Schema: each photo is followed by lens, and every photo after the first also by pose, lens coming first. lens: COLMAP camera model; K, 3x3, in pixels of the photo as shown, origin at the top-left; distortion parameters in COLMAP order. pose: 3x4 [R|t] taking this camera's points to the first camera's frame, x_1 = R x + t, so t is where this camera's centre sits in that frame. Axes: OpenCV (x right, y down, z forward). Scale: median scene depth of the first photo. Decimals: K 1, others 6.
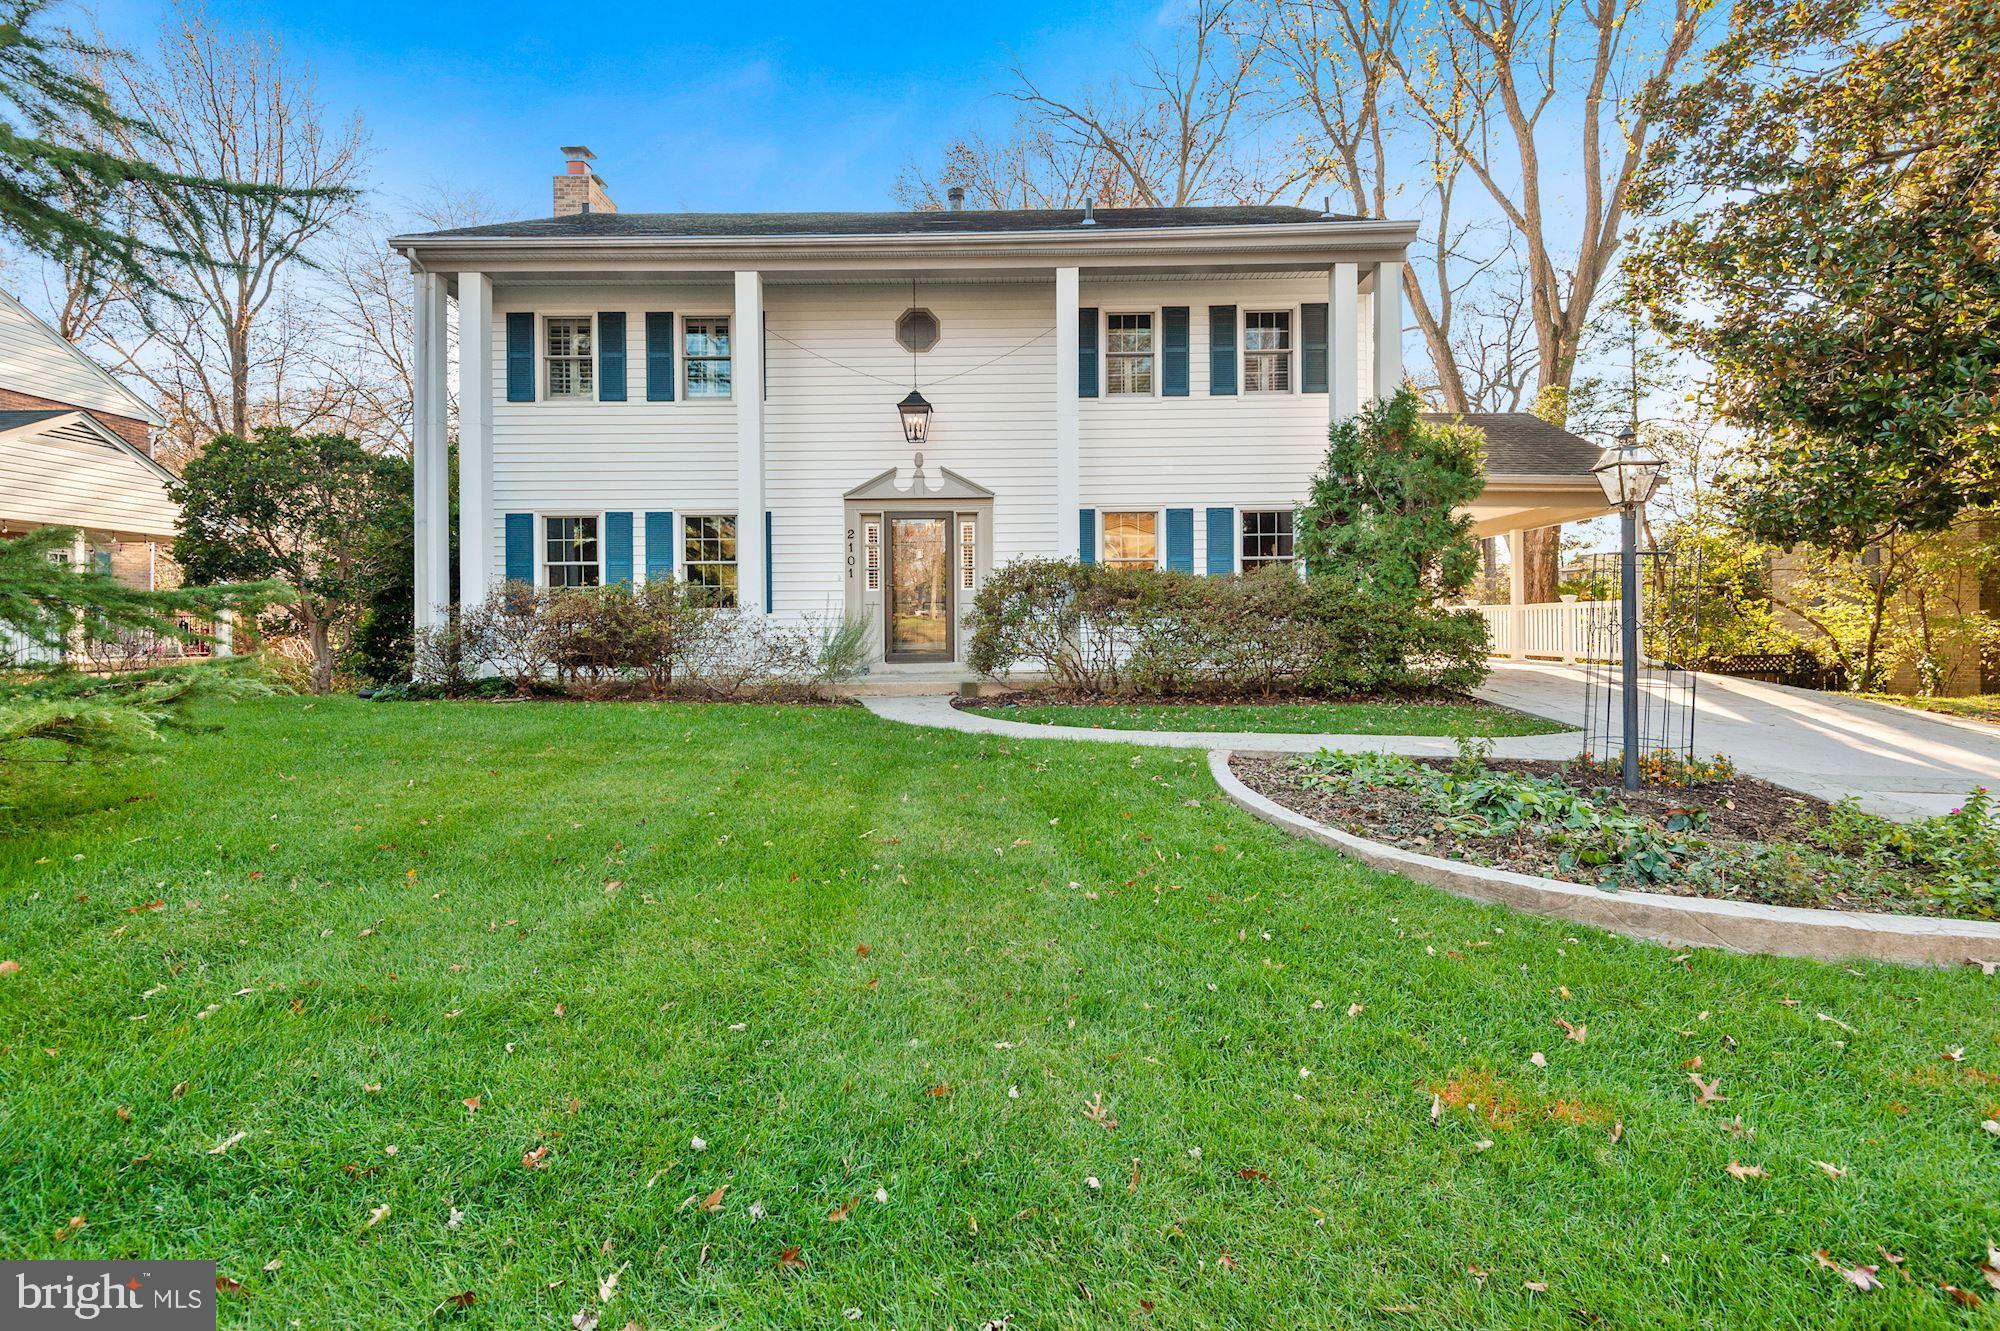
lens RADIAL K [[917.0, 0, 990.3], [0, 917.0, 661.3], [0, 0, 1]] dist [0.004010, -0.011588]
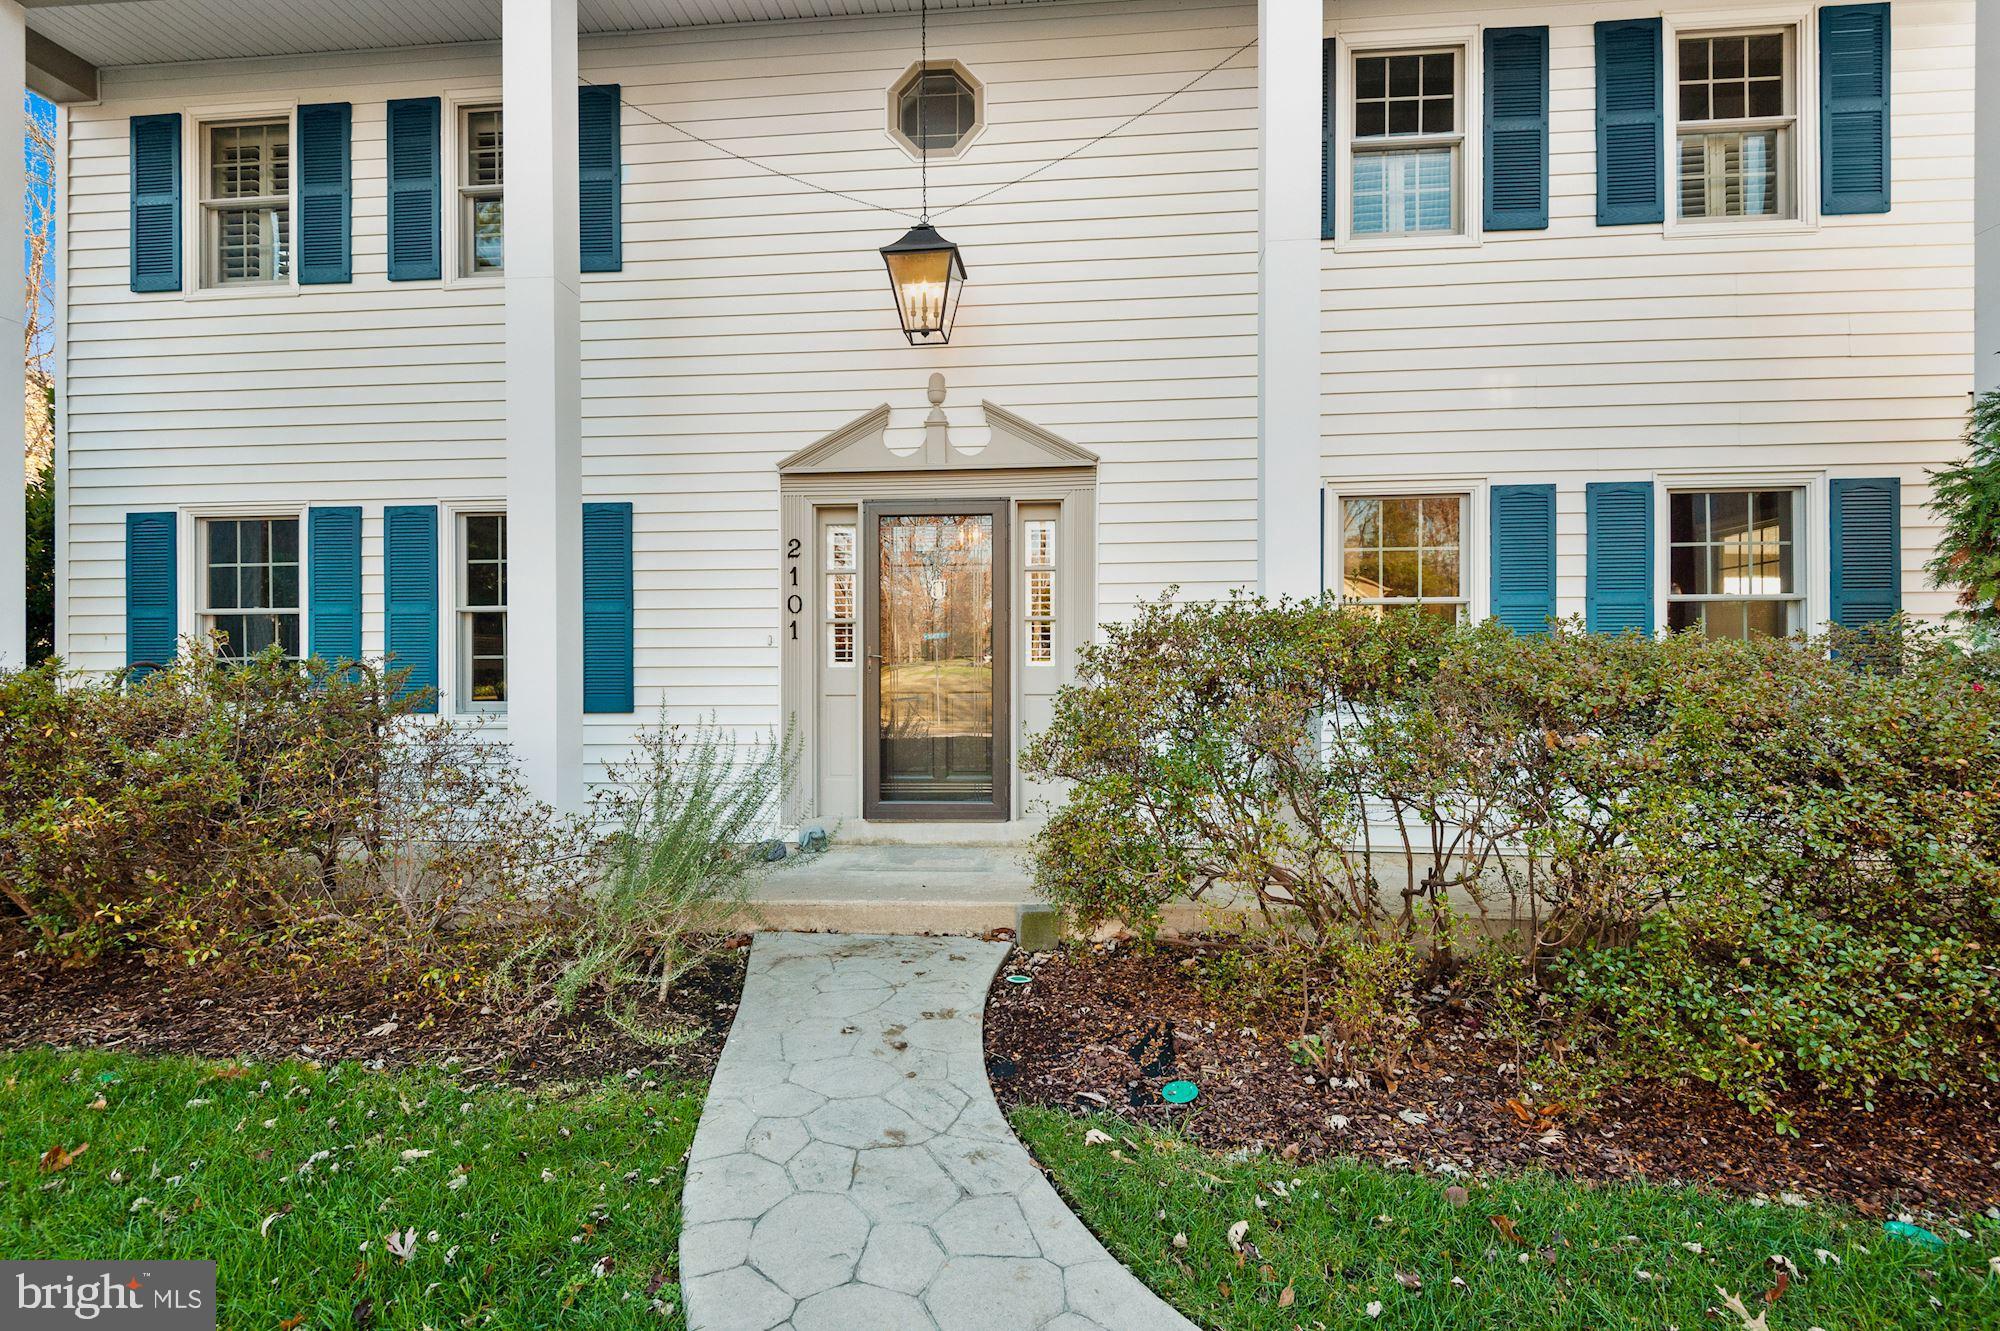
lens RADIAL K [[917.0, 0, 997.0], [0, 917.0, 674.1], [0, 0, 1]] dist [0.004010, -0.011588]
pose [[0.997987, 0.001967, -0.063390, -0.017350], [-0.002151, 0.999994, -0.002828, -0.072974], [0.063384, 0.002958, 0.997985, 0.536309]]
